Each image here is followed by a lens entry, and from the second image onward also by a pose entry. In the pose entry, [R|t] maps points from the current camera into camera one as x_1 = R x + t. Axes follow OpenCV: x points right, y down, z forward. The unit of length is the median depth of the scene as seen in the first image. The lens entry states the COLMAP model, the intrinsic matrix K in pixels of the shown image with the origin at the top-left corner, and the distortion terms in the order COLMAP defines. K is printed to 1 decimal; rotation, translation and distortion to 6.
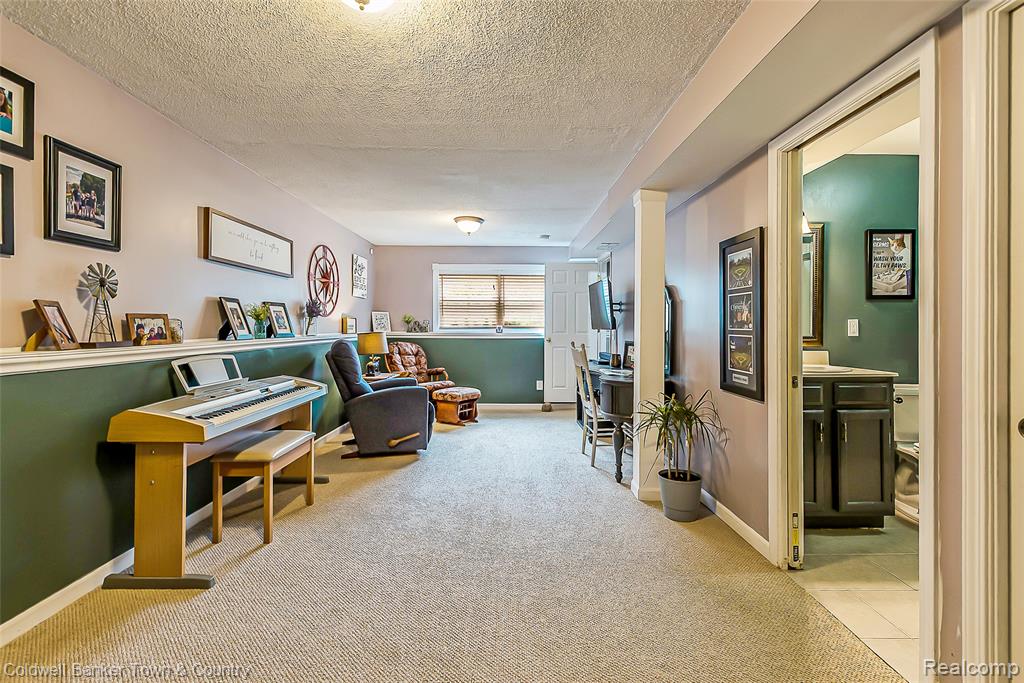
lens RADIAL K [[441.4, 0, 522.1], [0, 441.4, 323.8], [0, 0, 1]] dist [-0.003602, -0.001812]
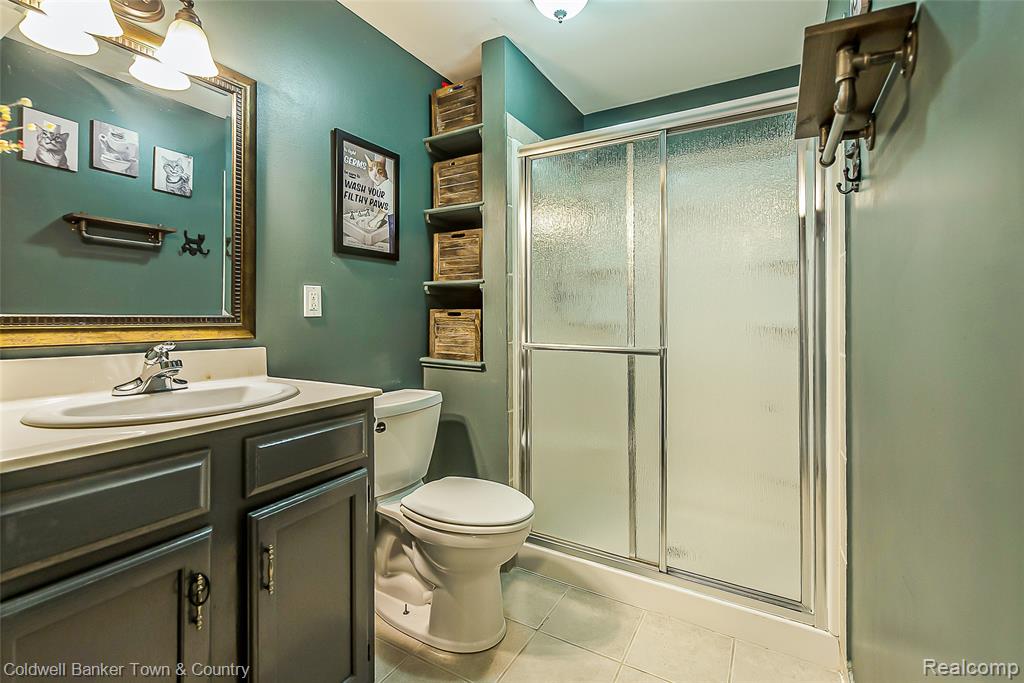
lens RADIAL K [[441.4, 0, 523.1], [0, 441.4, 310.5], [0, 0, 1]] dist [-0.003602, -0.001812]
pose [[0.507710, 0.004828, 0.861515, 0.415516], [-0.001743, 0.999988, -0.004577, 0.022662], [-0.861526, 0.000822, 0.507712, 0.499470]]
